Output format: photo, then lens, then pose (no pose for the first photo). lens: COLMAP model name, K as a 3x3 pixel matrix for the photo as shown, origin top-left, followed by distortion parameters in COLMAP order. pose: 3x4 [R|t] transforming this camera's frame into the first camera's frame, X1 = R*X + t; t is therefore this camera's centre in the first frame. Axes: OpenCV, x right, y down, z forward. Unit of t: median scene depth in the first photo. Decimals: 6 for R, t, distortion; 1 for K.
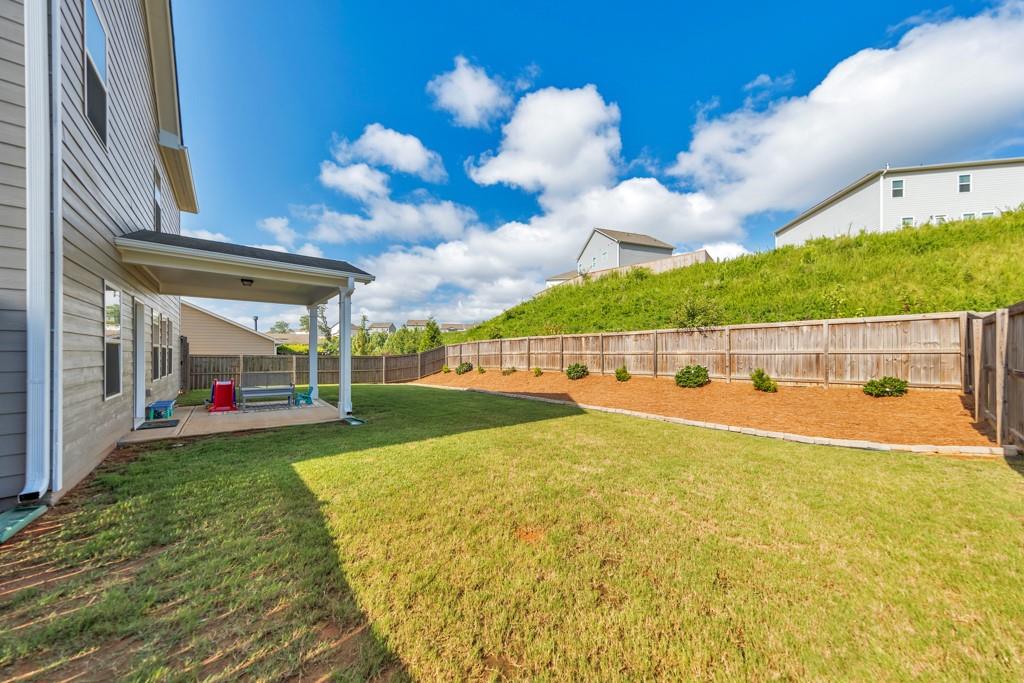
lens RADIAL K [[324.9, 0, 513.9], [0, 324.9, 350.9], [0, 0, 1]] dist [0.000246, 0.000008]
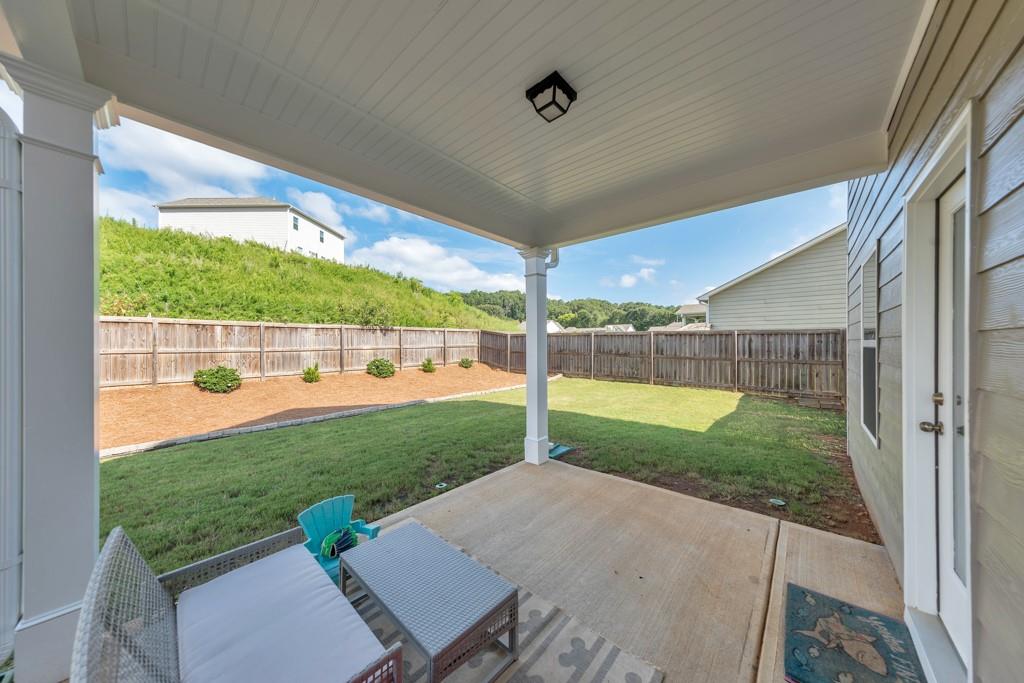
lens RADIAL K [[324.9, 0, 514.5], [0, 324.9, 343.4], [0, 0, 1]] dist [0.000246, 0.000008]
pose [[-0.126459, -0.001626, 0.991970, -0.585053], [-0.002259, 0.999997, 0.001352, -0.010826], [-0.991969, -0.002070, -0.126463, 0.579511]]
